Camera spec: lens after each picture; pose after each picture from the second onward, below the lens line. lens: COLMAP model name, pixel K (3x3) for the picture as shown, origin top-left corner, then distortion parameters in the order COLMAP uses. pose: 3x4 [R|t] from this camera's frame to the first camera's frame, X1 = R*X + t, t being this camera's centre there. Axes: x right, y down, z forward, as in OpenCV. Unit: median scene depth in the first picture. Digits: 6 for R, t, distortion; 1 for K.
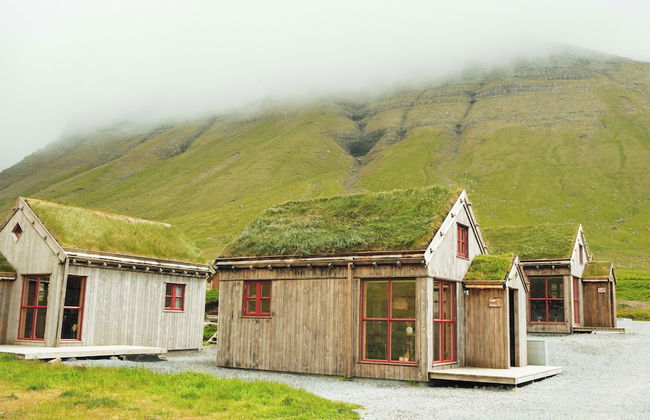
lens RADIAL K [[636.6, 0, 347.2], [0, 636.6, 219.6], [0, 0, 1]] dist [0.002699, 0.001369]
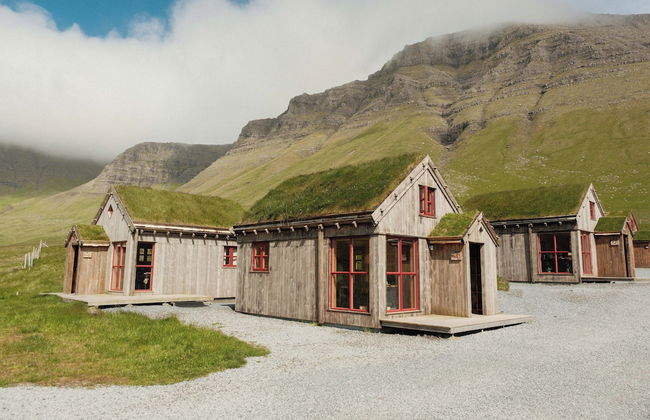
lens RADIAL K [[471.2, 0, 325.0], [0, 471.2, 210.0], [0, 0, 1]] dist [0.038614, 0.004142]
pose [[0.968669, -0.043213, -0.244568, 0.200006], [0.049722, 0.998553, 0.020501, 0.022044], [0.243328, -0.032019, 0.969415, 0.152339]]
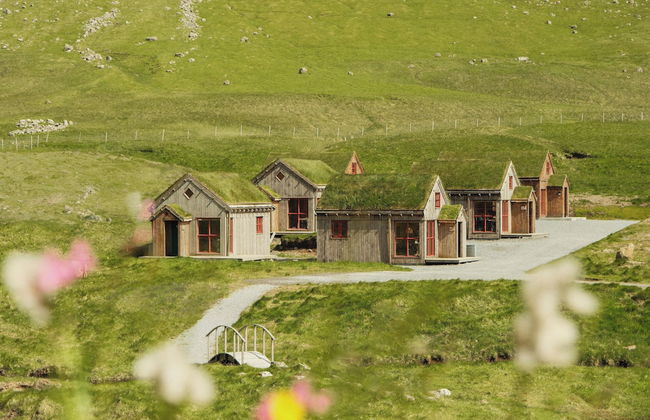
lens RADIAL K [[1553.1, 0, 325.0], [0, 1553.1, 210.0], [0, 0, 1]] dist [-0.014584, -0.002204]
pose [[0.988812, -0.027937, 0.146527, -0.906825], [0.003270, 0.986128, 0.165952, -0.759494], [-0.149131, -0.163616, 0.975187, -3.822259]]
